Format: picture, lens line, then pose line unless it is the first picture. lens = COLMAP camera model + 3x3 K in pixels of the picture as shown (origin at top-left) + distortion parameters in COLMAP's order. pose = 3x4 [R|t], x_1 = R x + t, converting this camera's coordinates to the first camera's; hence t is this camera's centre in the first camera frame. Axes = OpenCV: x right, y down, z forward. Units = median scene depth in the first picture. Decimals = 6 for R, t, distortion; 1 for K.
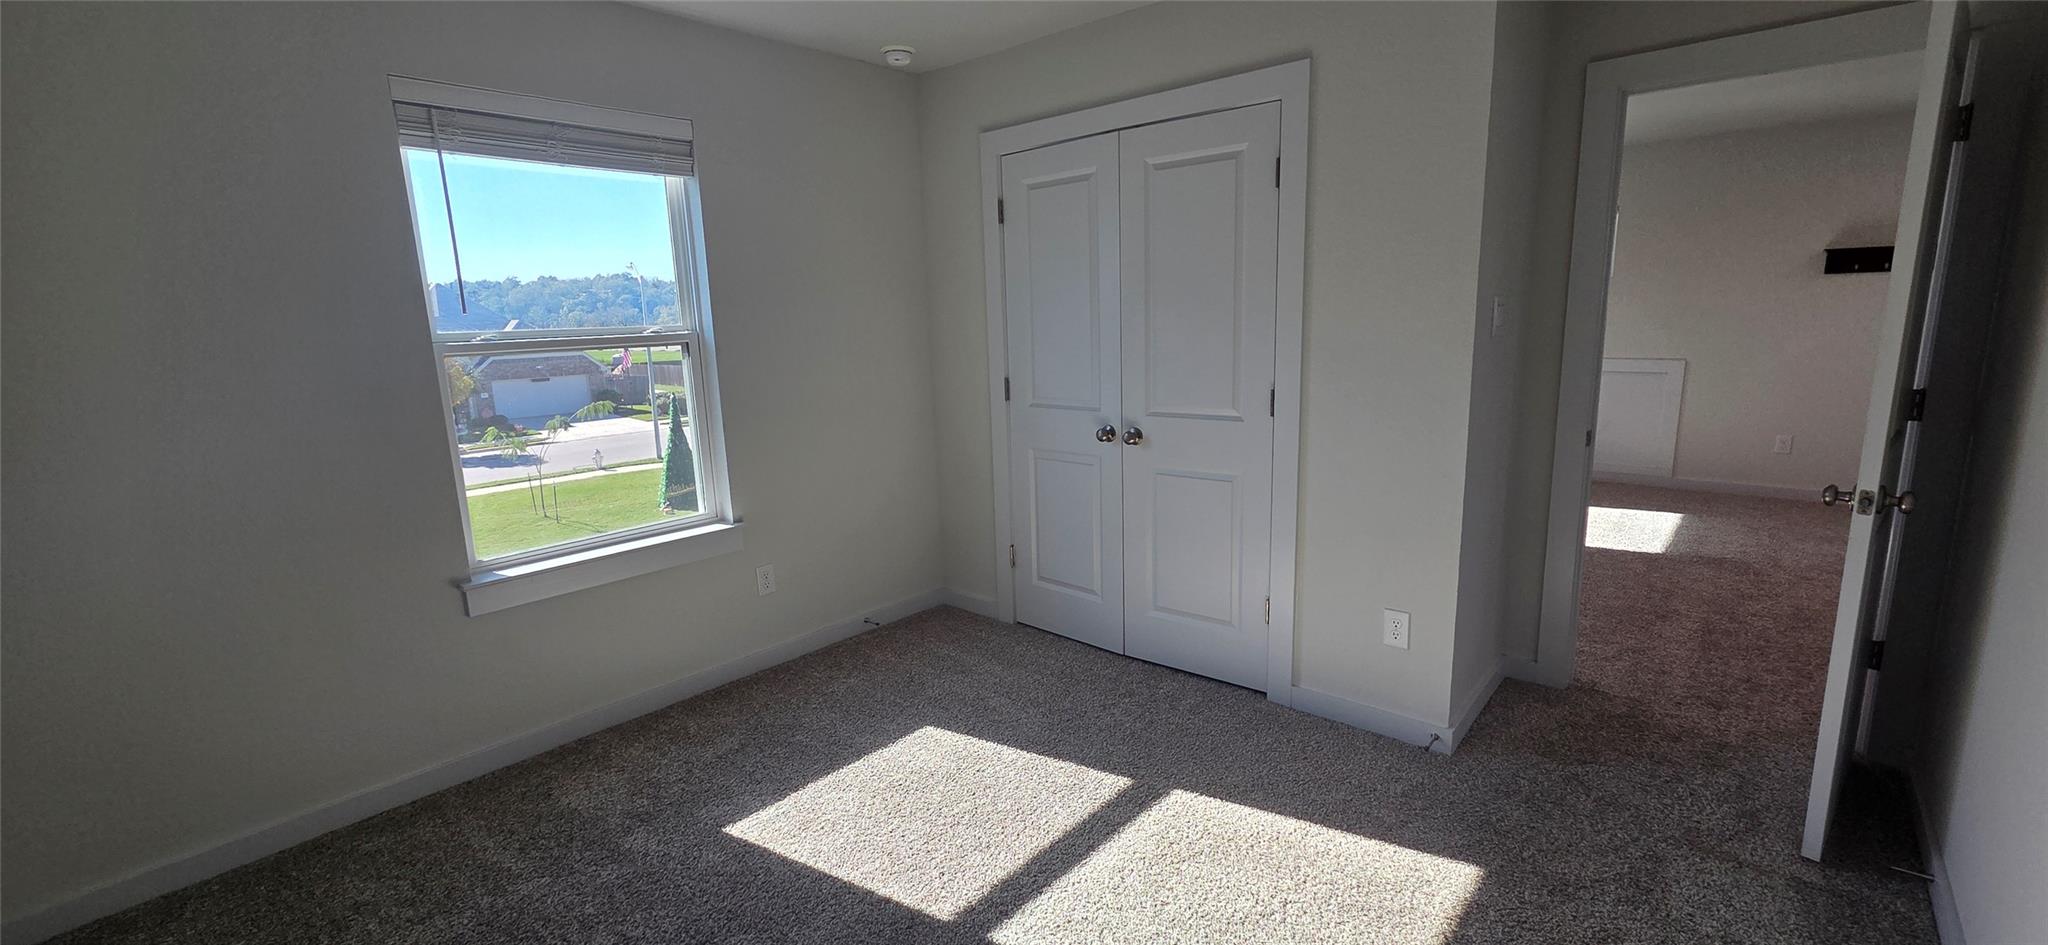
lens RADIAL K [[839.2, 0, 1026.6], [0, 839.2, 469.5], [0, 0, 1]] dist [0.001561, 0.000283]
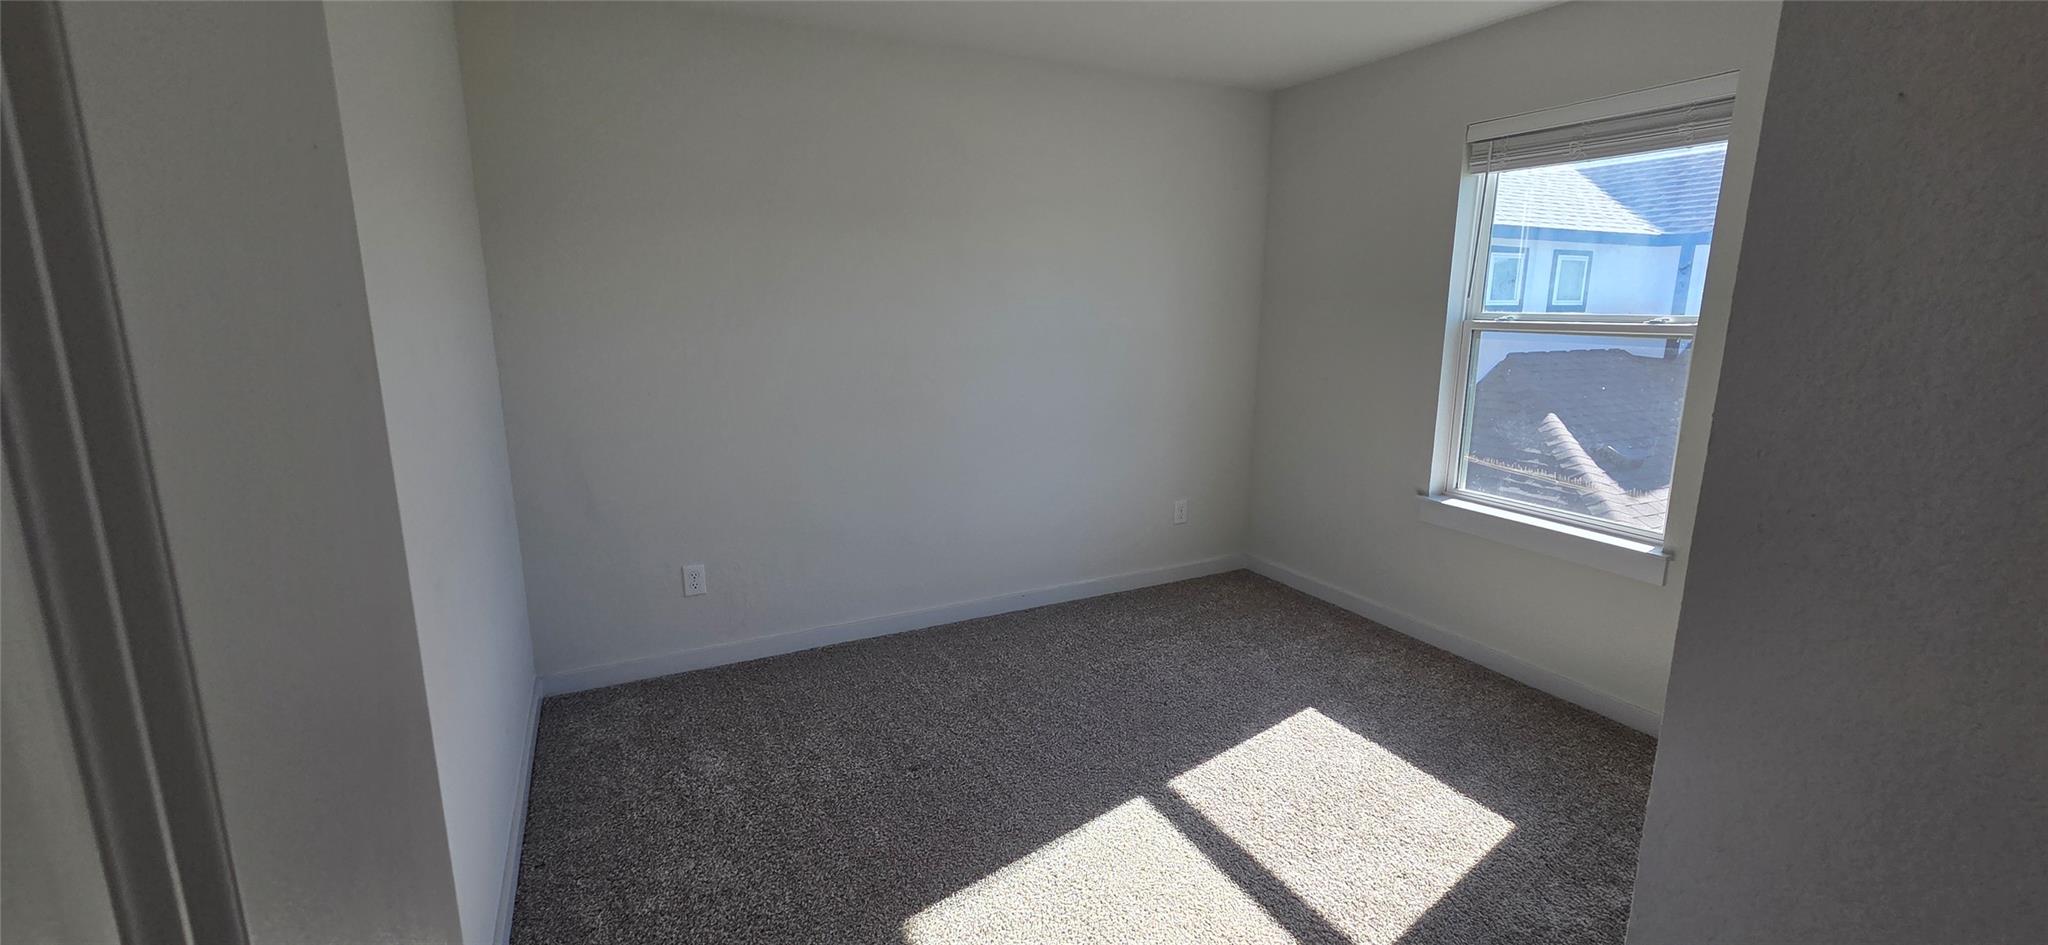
lens RADIAL K [[839.2, 0, 1026.6], [0, 839.2, 469.5], [0, 0, 1]] dist [0.001561, 0.000283]
pose [[-0.371934, 0.210767, -0.904015, 0.807310], [-0.165317, 0.943273, 0.287935, -0.193236], [0.913420, 0.256542, -0.315992, 0.836843]]
